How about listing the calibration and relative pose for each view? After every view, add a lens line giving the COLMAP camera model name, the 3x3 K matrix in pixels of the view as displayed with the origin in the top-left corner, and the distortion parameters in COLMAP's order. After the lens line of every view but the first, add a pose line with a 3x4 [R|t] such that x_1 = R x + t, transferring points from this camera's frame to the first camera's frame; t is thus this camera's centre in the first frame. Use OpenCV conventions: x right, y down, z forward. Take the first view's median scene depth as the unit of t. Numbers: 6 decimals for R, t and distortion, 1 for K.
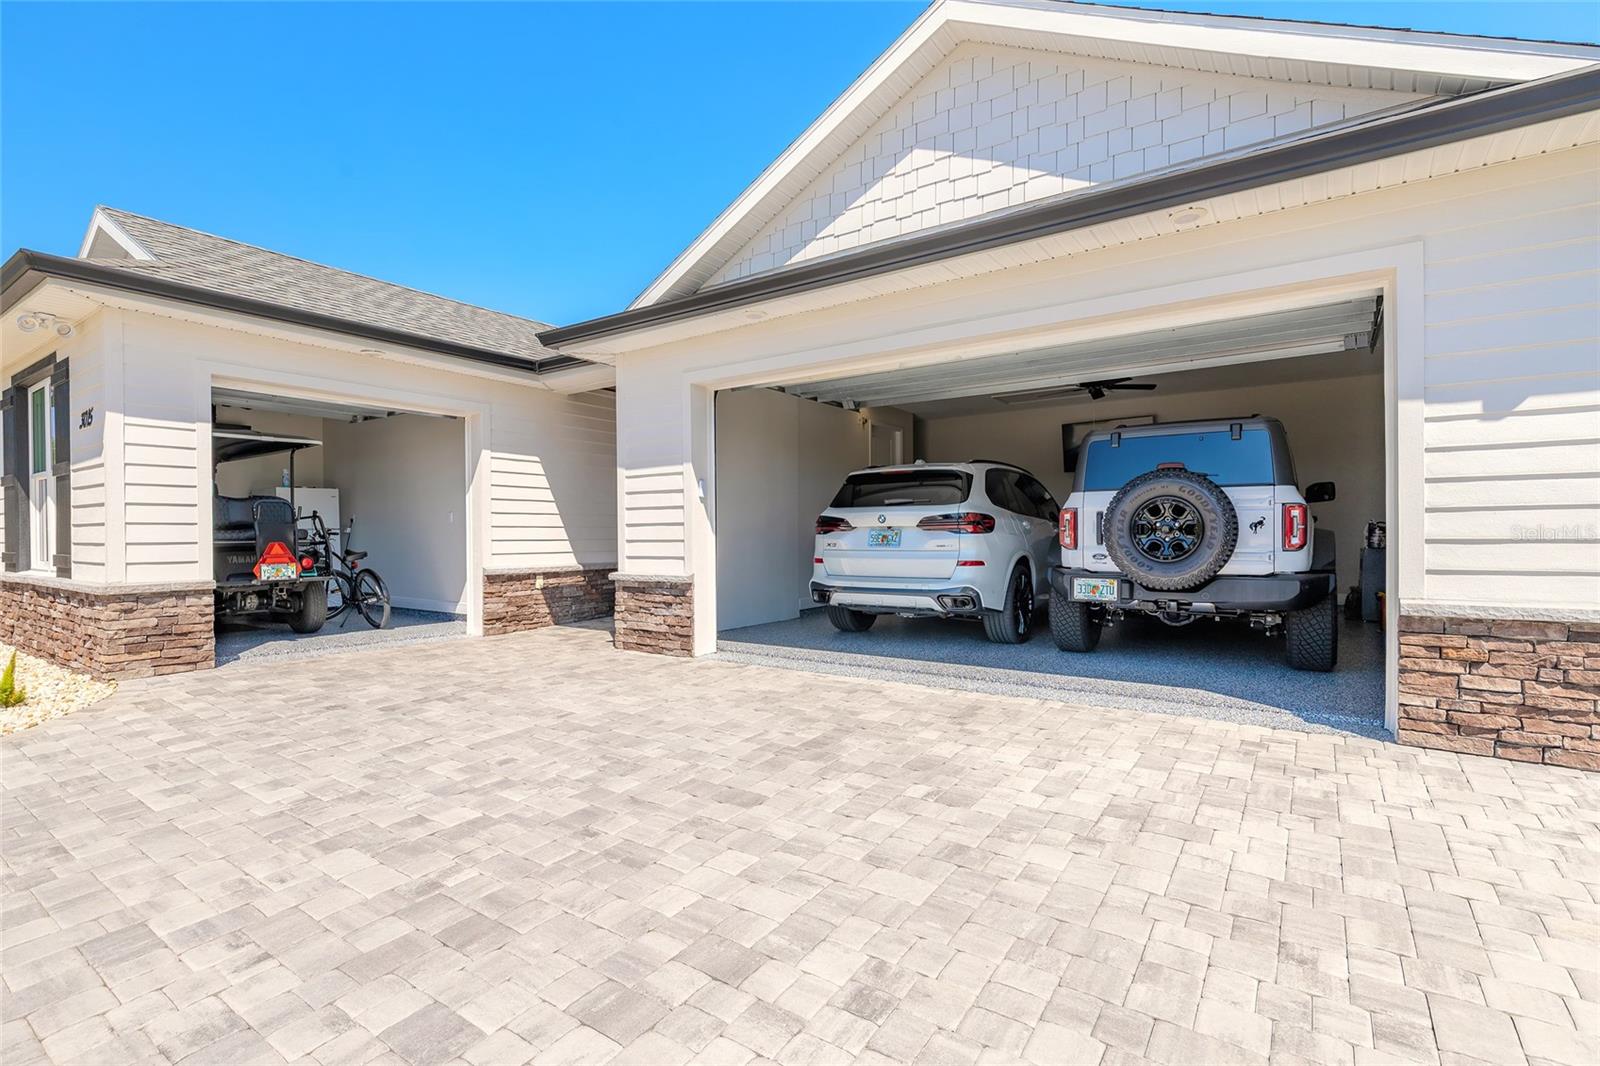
lens RADIAL K [[745.7, 0, 799.6], [0, 745.7, 535.1], [0, 0, 1]] dist [-0.006214, 0.000904]
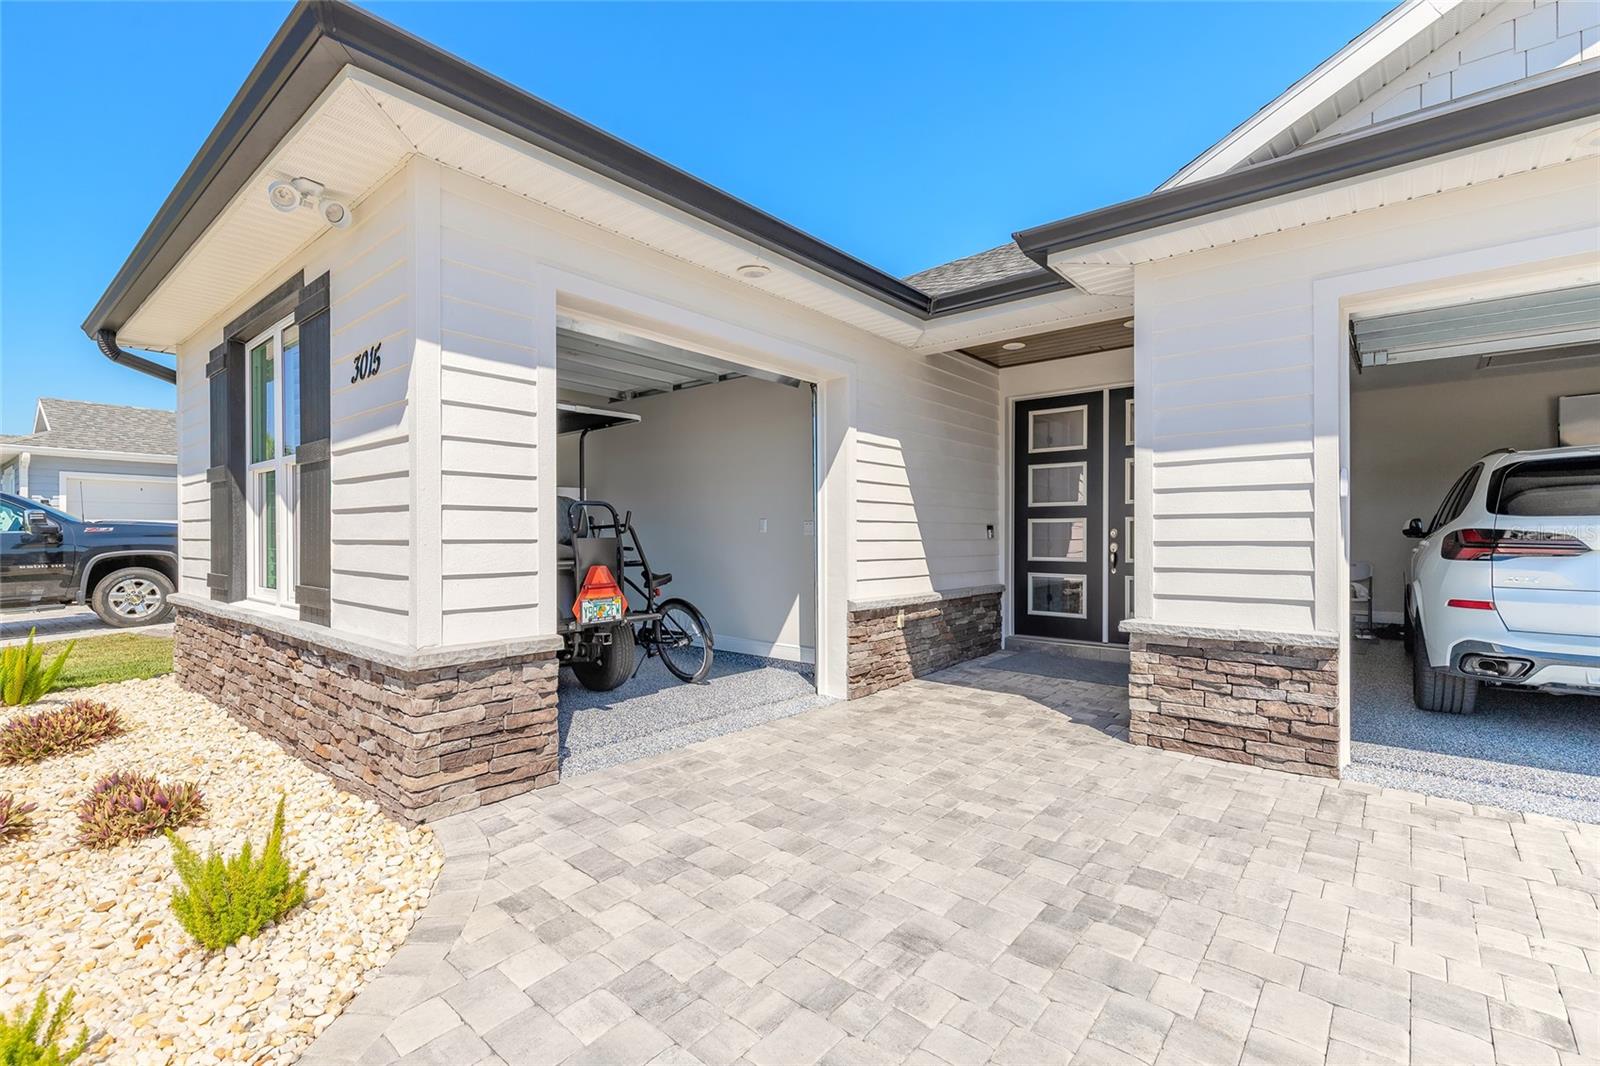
lens RADIAL K [[726.4, 0, 799.5], [0, 726.4, 533.1], [0, 0, 1]] dist [0.006186, -0.000342]
pose [[0.994764, 0.005651, -0.102040, -0.477476], [-0.006253, 0.999965, -0.005577, -0.017185], [0.102005, 0.006186, 0.994765, 0.390448]]
